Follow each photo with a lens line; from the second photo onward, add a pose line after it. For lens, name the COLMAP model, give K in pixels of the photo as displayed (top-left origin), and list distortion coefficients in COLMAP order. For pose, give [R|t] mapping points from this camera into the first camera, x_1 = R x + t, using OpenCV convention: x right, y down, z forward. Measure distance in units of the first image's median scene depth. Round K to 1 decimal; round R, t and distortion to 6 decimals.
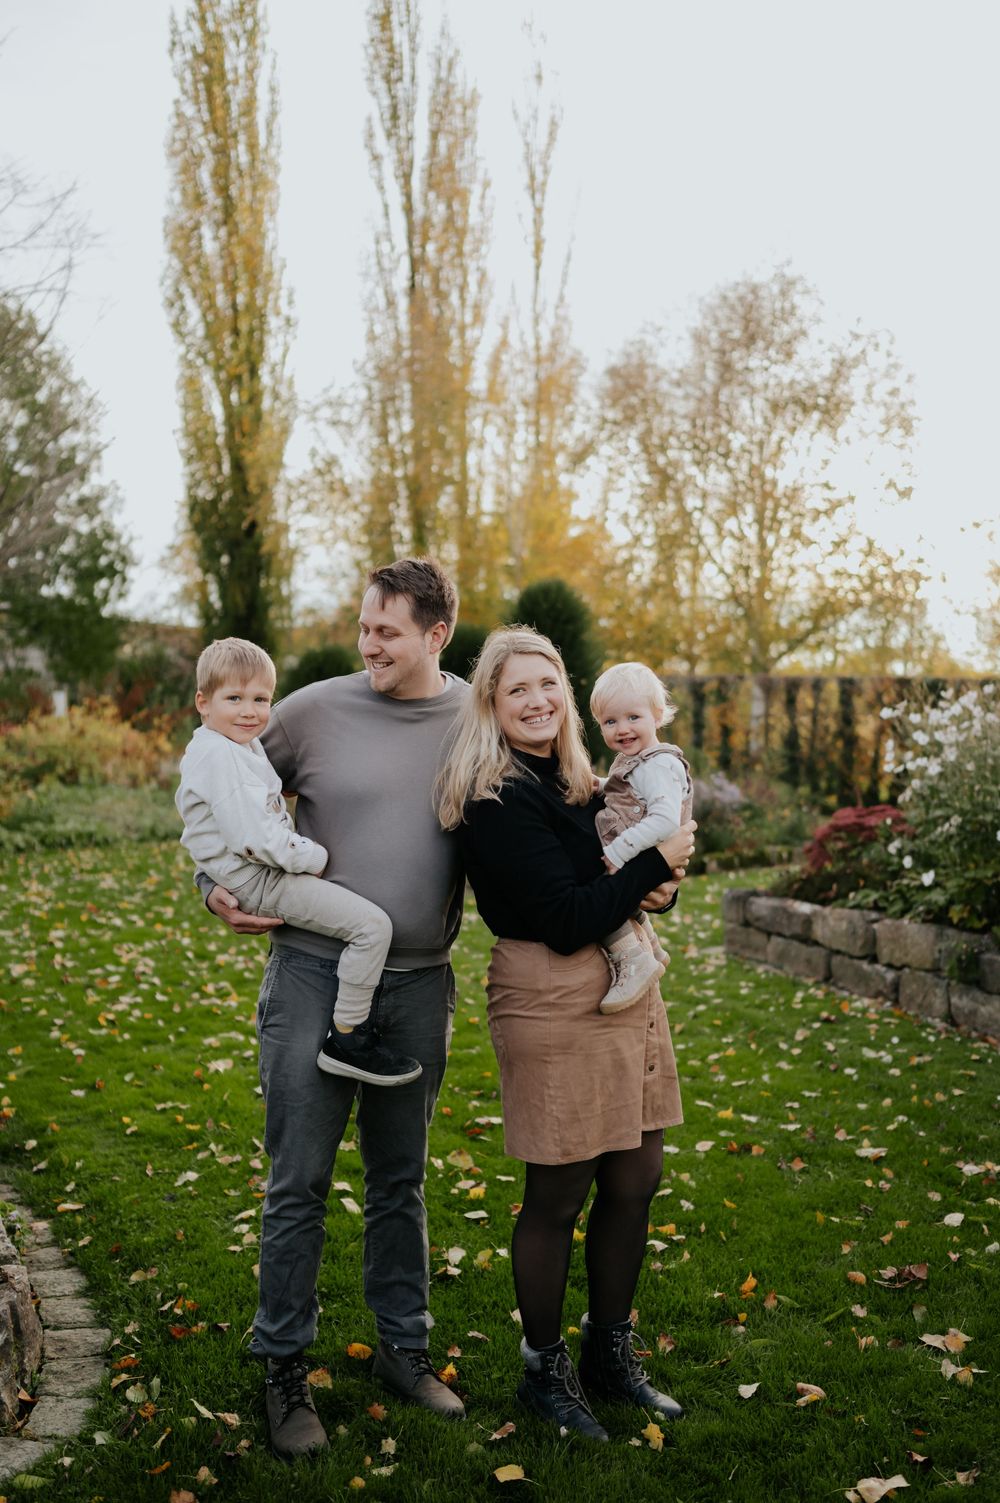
lens RADIAL K [[1424.1, 0, 551.3], [0, 1424.1, 732.7], [0, 0, 1]] dist [0.002694, 0.000000]
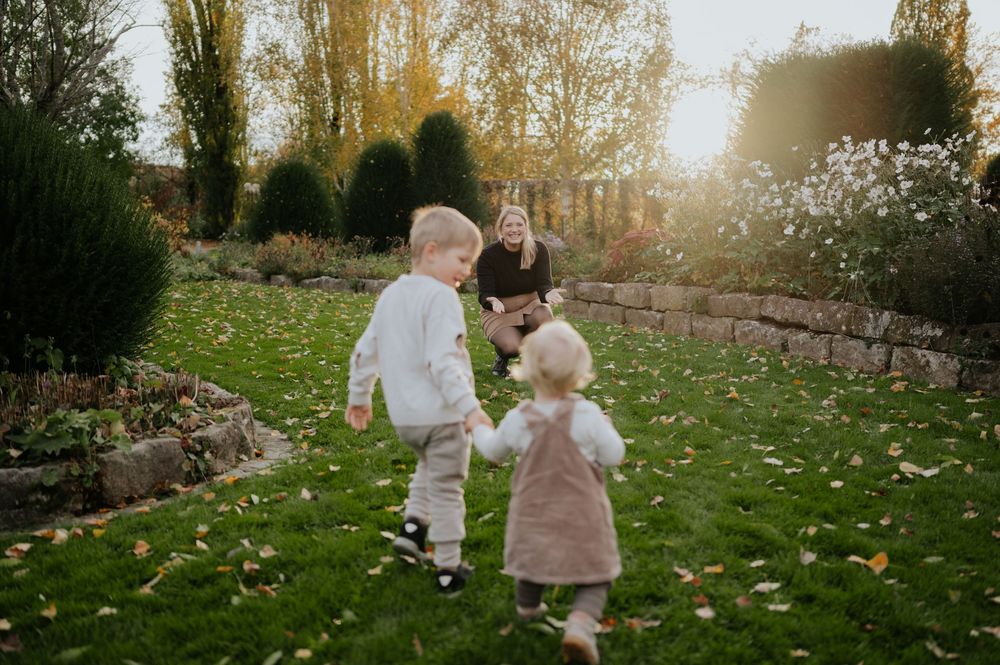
lens RADIAL K [[947.5, 0, 521.8], [0, 947.5, 324.7], [0, 0, 1]] dist [0.002694, 0.000000]
pose [[0.994791, -0.027650, 0.098115, -0.013701], [0.018243, 0.995261, 0.095515, 0.018740], [-0.100291, -0.093227, 0.990581, -0.043826]]
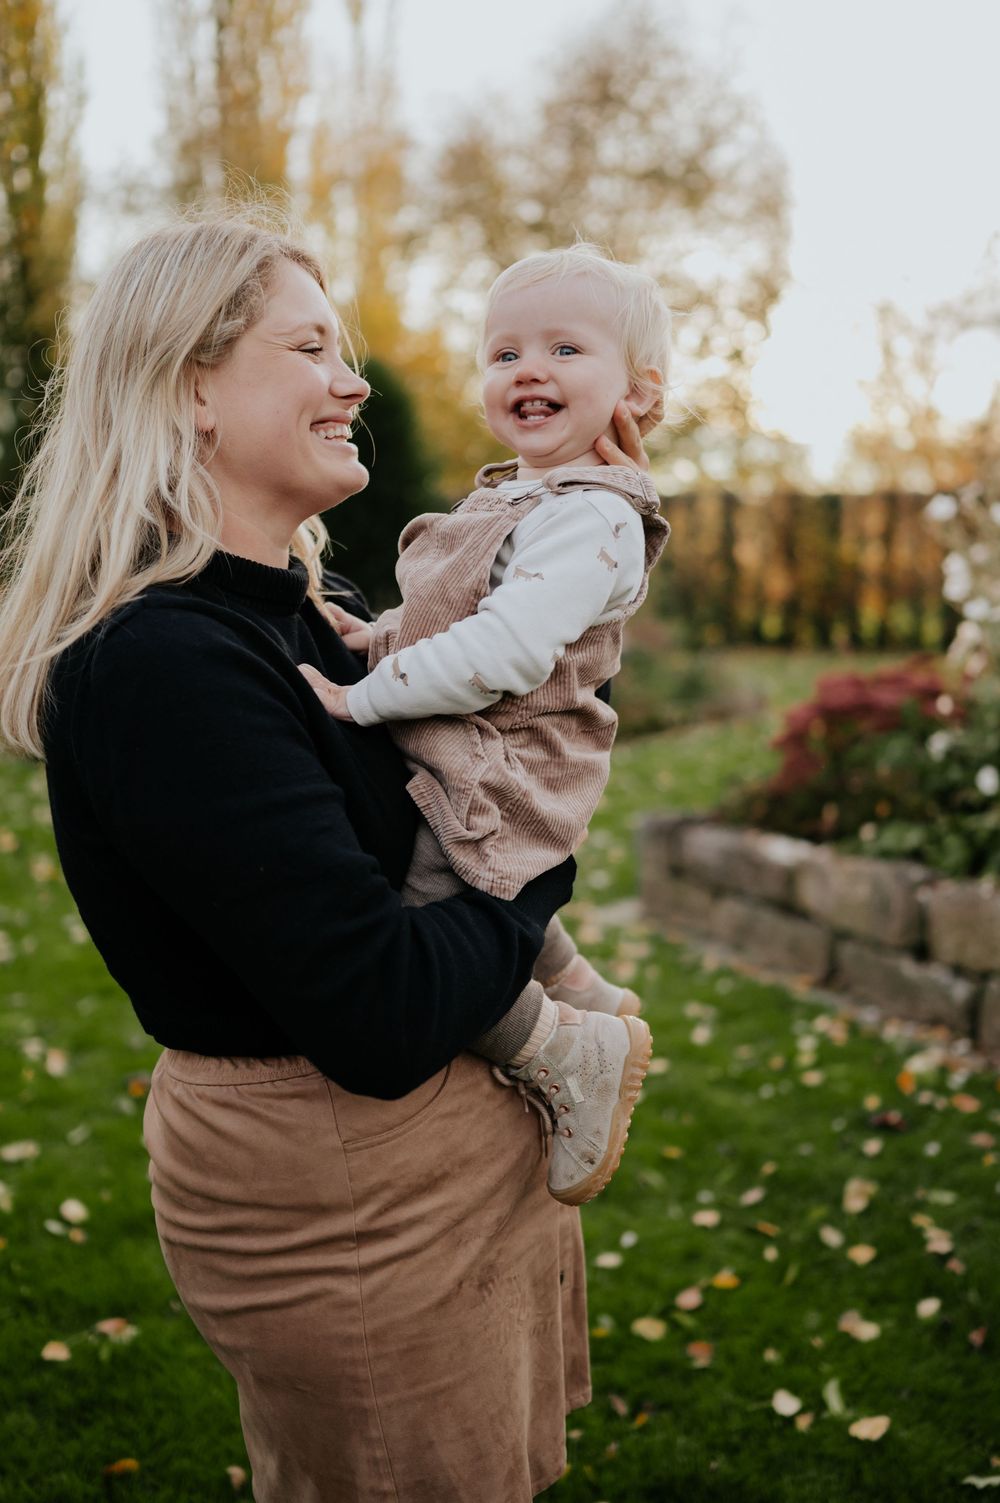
lens RADIAL K [[1424.1, 0, 515.0], [0, 1424.1, 762.9], [0, 0, 1]] dist [0.002694, 0.000000]
pose [[0.996423, -0.031142, 0.078559, 0.007336], [0.019850, 0.989864, 0.140622, 0.000687], [-0.082142, -0.138560, 0.986942, 0.138477]]
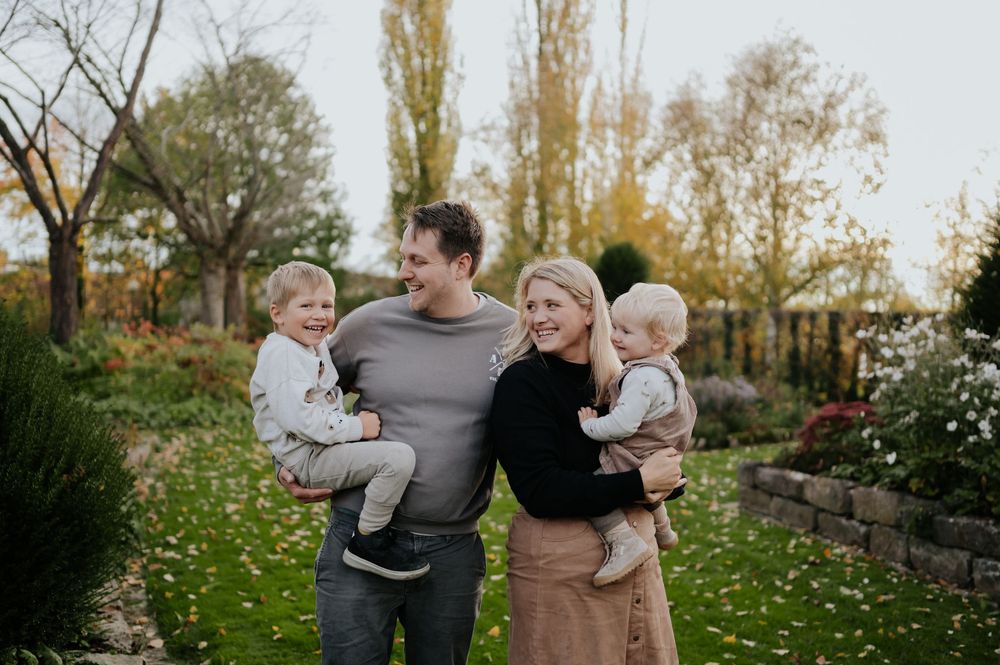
lens RADIAL K [[947.5, 0, 539.4], [0, 947.5, 332.2], [0, 0, 1]] dist [0.002694, 0.000000]
pose [[0.995169, 0.008111, -0.097840, 0.006290], [-0.009784, 0.999814, -0.016639, 0.001022], [0.097686, 0.017516, 0.995063, 0.024036]]
